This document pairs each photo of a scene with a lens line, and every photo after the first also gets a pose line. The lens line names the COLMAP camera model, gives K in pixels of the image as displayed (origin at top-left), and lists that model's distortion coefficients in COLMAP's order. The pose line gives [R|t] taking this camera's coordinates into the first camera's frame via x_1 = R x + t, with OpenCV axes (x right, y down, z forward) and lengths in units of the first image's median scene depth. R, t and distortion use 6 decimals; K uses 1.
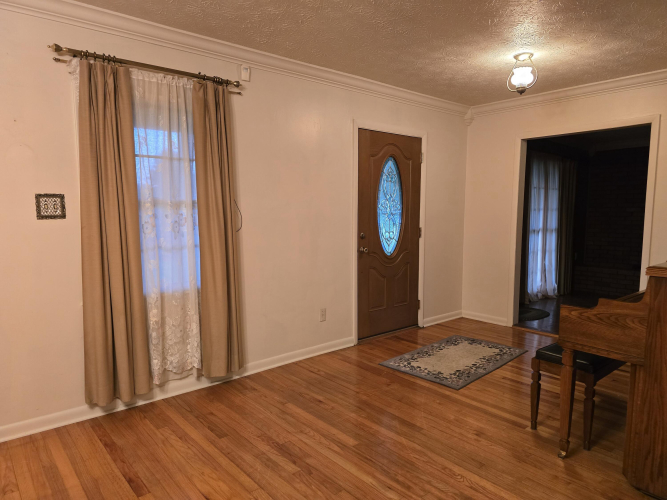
lens RADIAL K [[444.2, 0, 335.2], [0, 444.2, 261.2], [0, 0, 1]] dist [0.047283, -0.055969]
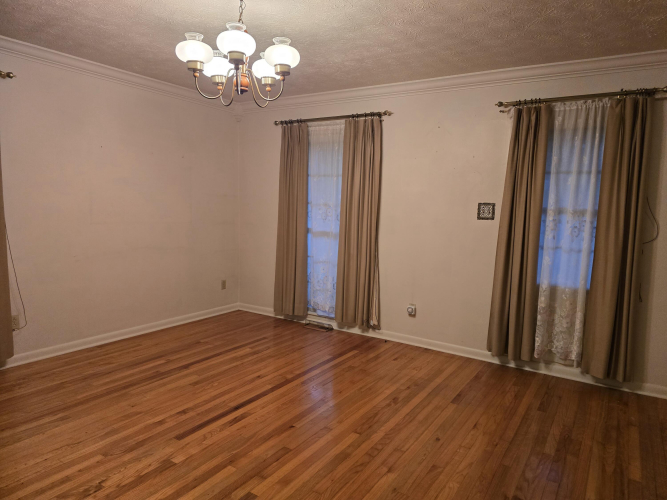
lens RADIAL K [[444.2, 0, 335.2], [0, 444.2, 261.2], [0, 0, 1]] dist [0.047283, -0.055969]
pose [[0.280245, 0.135054, -0.950381, 0.589354], [-0.139505, 0.985273, 0.098876, -0.031328], [0.949737, 0.104873, 0.294958, 0.087567]]
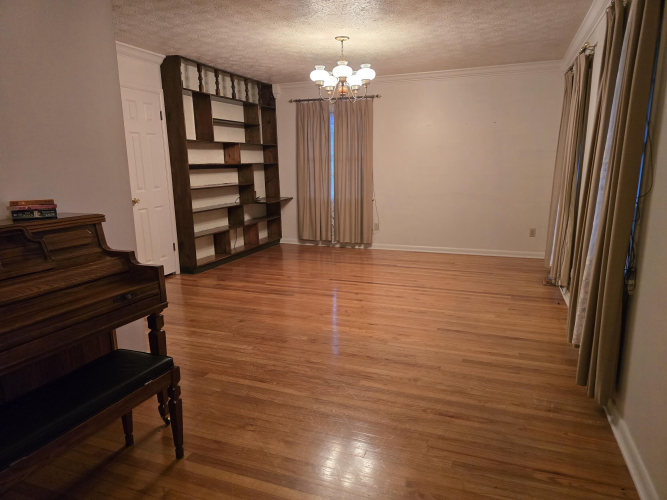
lens RADIAL K [[444.2, 0, 335.2], [0, 444.2, 261.2], [0, 0, 1]] dist [0.047283, -0.055969]
pose [[-0.878573, 0.118564, -0.462657, 0.499326], [-0.040817, 0.946514, 0.320072, -0.191756], [0.475860, 0.300091, -0.826742, 1.534197]]
